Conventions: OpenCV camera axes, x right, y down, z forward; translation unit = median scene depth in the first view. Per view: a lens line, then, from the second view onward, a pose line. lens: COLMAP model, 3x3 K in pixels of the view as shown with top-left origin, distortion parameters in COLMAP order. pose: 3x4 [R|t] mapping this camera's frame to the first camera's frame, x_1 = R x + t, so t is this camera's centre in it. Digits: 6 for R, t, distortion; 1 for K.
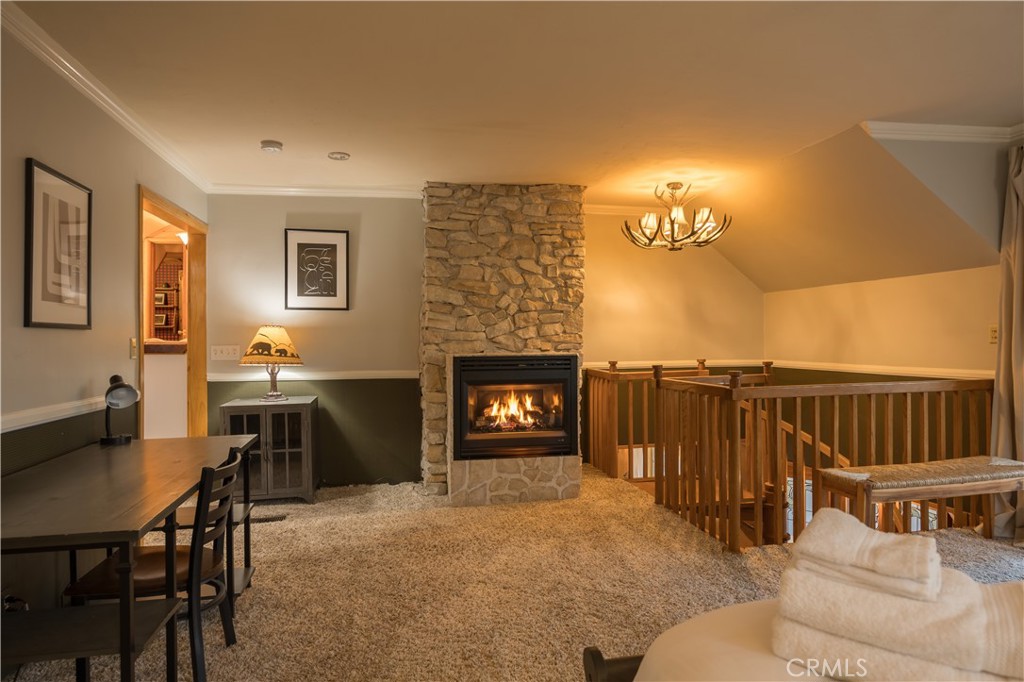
lens RADIAL K [[608.1, 0, 514.9], [0, 608.1, 339.6], [0, 0, 1]] dist [-0.018388, 0.000245]
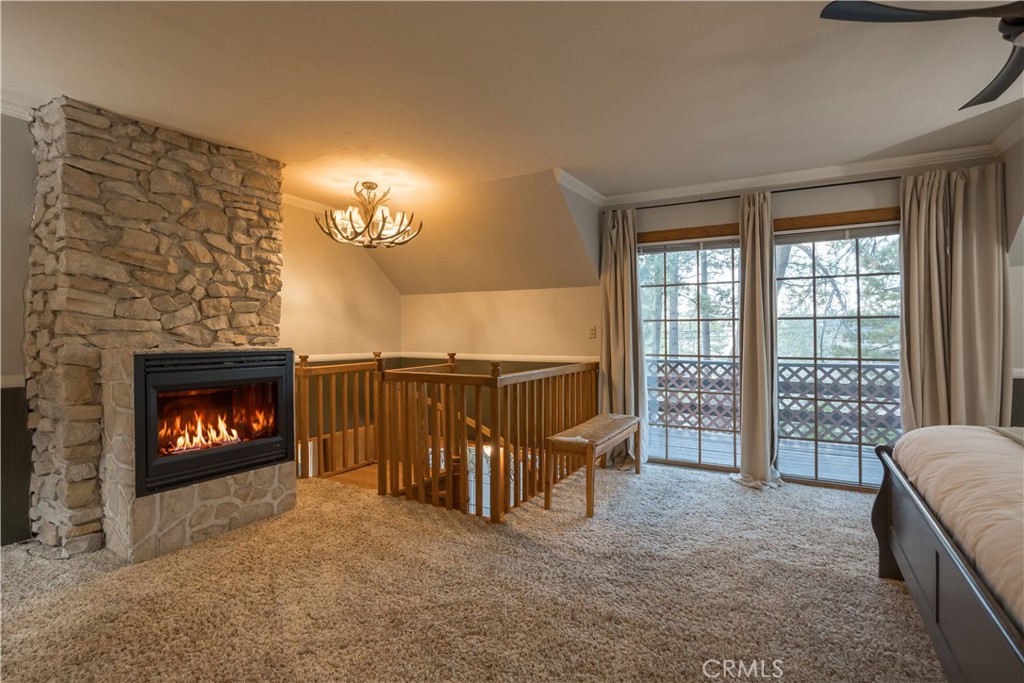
lens RADIAL K [[497.6, 0, 516.3], [0, 497.6, 340.1], [0, 0, 1]] dist [-0.019622, 0.001416]
pose [[0.669605, 0.001799, 0.742715, -0.213272], [-0.008100, 0.999955, 0.004881, 0.005423], [-0.742673, -0.009284, 0.669590, 0.258581]]
